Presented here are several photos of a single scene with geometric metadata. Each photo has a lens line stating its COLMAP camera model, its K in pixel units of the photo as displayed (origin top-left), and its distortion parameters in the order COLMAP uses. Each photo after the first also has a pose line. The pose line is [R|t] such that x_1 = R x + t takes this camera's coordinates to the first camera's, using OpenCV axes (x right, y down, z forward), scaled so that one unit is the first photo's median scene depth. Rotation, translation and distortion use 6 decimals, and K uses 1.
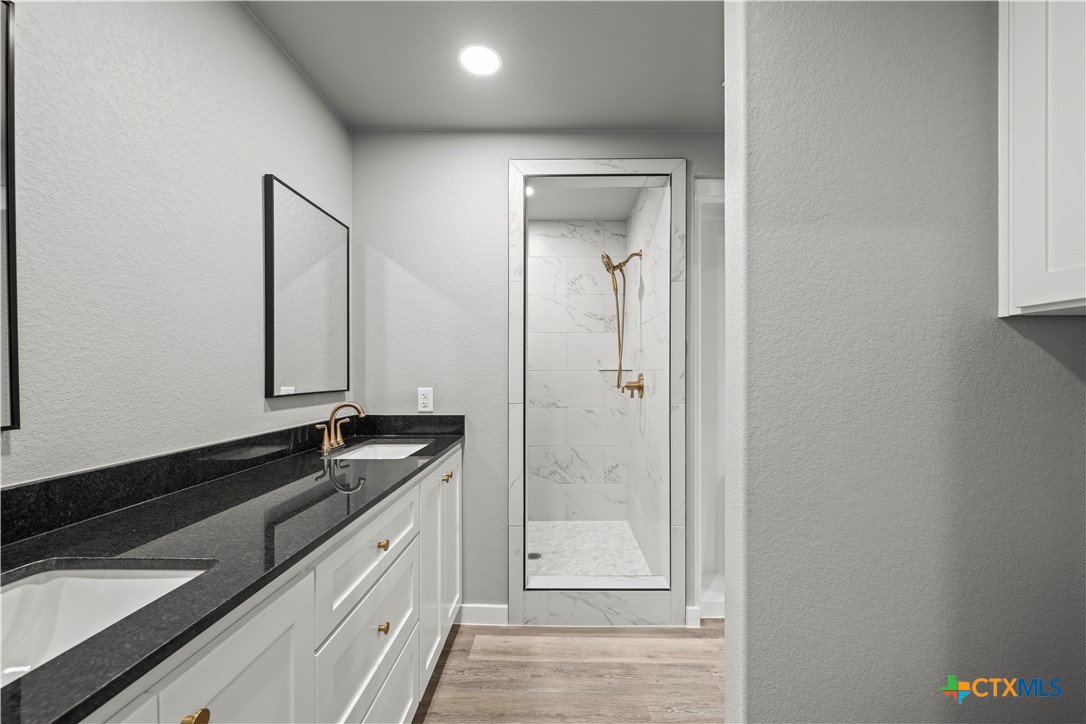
lens RADIAL K [[429.0, 0, 554.1], [0, 429.0, 372.6], [0, 0, 1]] dist [0.001776, -0.001067]
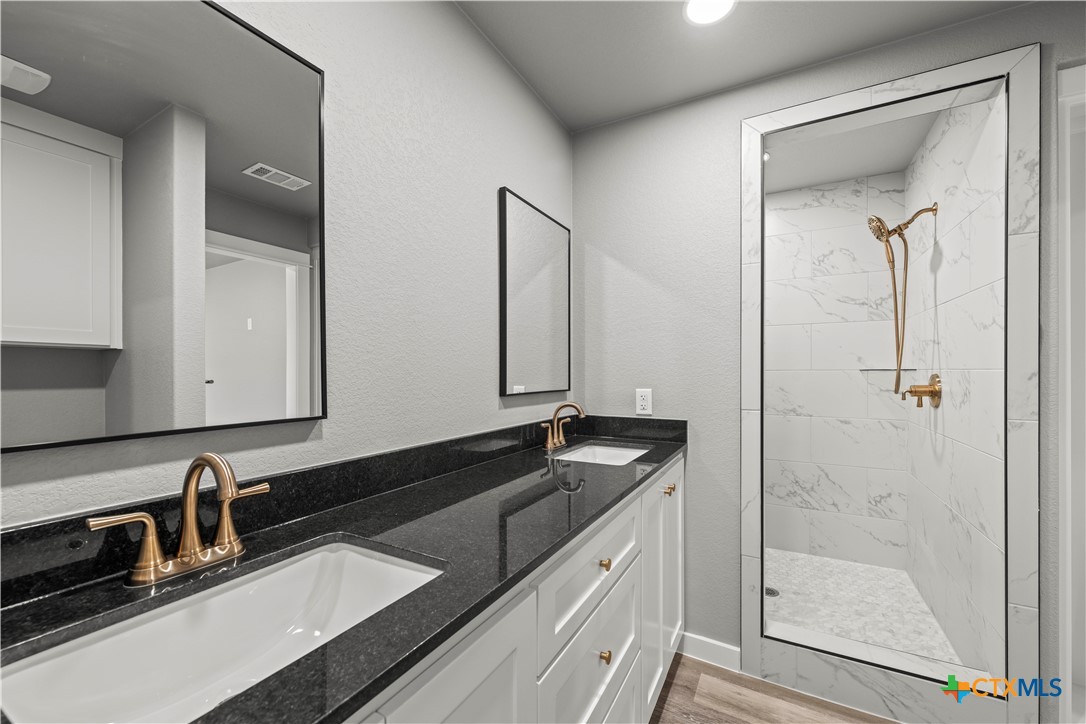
lens RADIAL K [[429.0, 0, 549.1], [0, 429.0, 372.6], [0, 0, 1]] dist [0.001776, -0.001067]
pose [[0.880727, -0.000313, -0.473624, -0.032268], [-0.000102, 1.000000, -0.000850, 0.000459], [0.473624, 0.000796, 0.880727, 0.065593]]
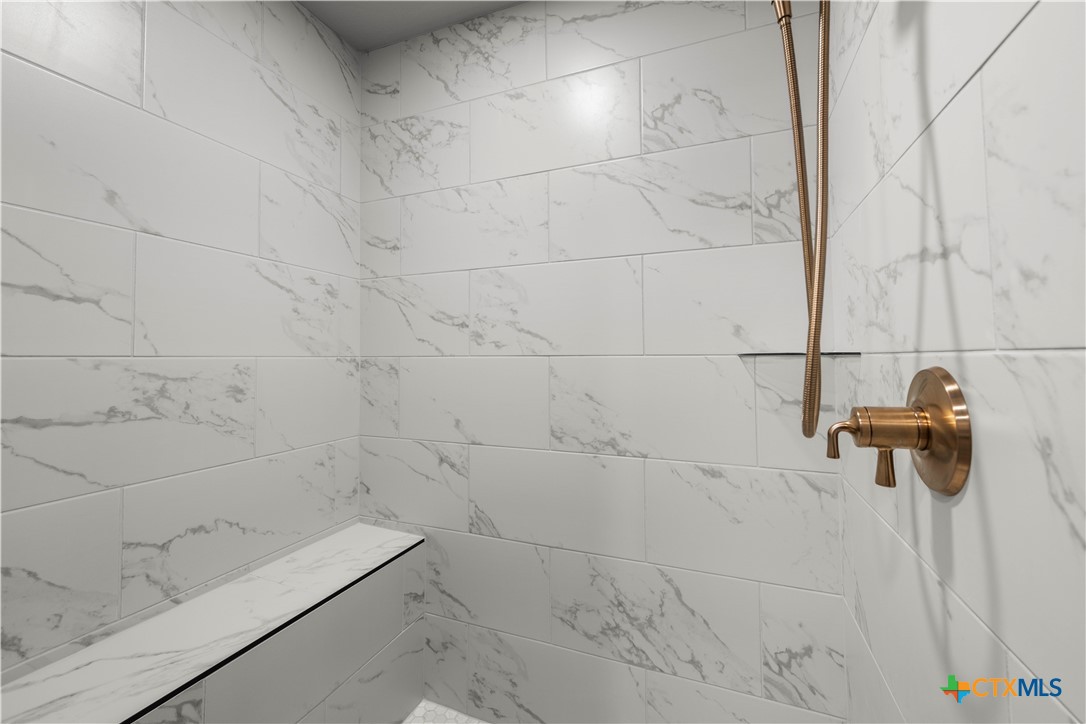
lens RADIAL K [[429.0, 0, 553.1], [0, 429.0, 337.8], [0, 0, 1]] dist [0.001776, -0.001067]
pose [[0.930843, -0.018149, -0.364969, 0.128889], [-0.000541, 0.998696, -0.051044, -0.001650], [0.365419, 0.047712, 0.929620, 0.875783]]
